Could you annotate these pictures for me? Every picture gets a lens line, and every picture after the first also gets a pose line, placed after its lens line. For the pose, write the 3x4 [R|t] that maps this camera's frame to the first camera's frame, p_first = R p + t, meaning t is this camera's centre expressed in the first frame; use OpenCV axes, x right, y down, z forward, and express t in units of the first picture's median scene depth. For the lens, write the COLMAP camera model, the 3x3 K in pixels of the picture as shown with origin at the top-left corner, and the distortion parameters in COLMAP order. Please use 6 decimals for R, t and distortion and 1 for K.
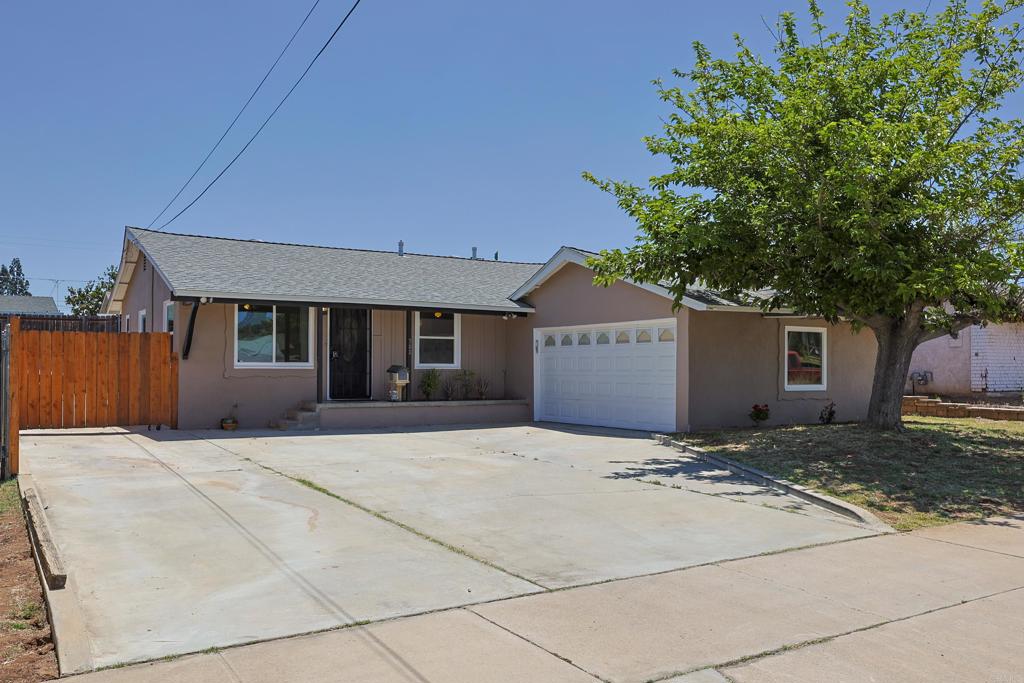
lens RADIAL K [[813.8, 0, 512.5], [0, 813.8, 350.2], [0, 0, 1]] dist [0.032812, 0.002196]
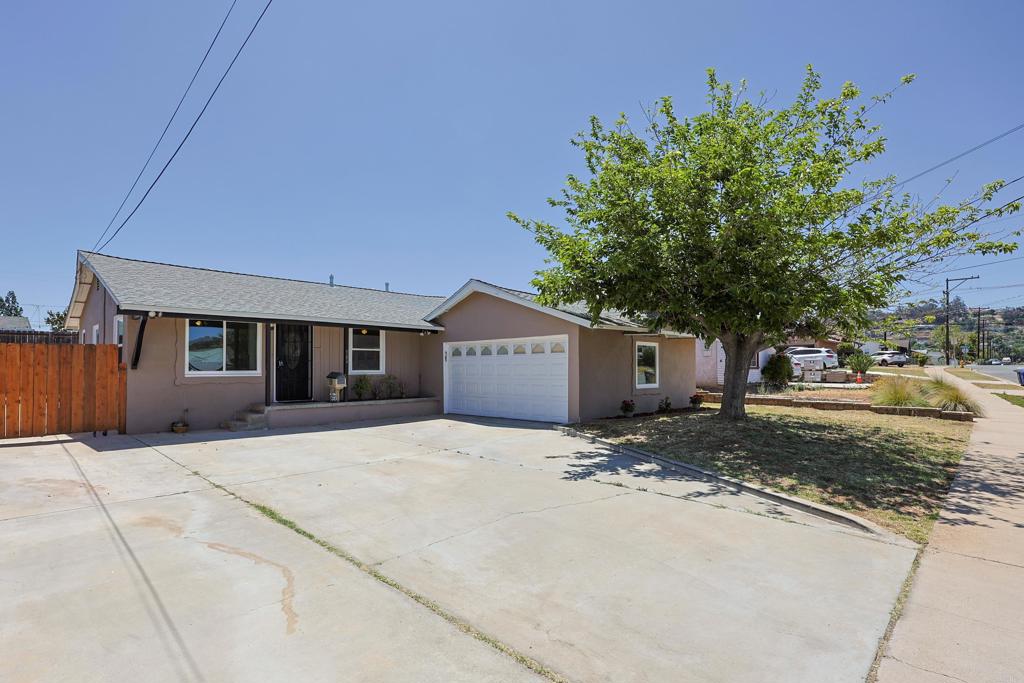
lens RADIAL K [[478.8, 0, 492.3], [0, 478.8, 354.5], [0, 0, 1]] dist [0.013978, 0.000319]
pose [[0.974026, -0.000818, 0.226436, -0.084278], [0.002223, 0.999980, -0.005950, -0.003505], [-0.226426, 0.006299, 0.974008, 0.275677]]
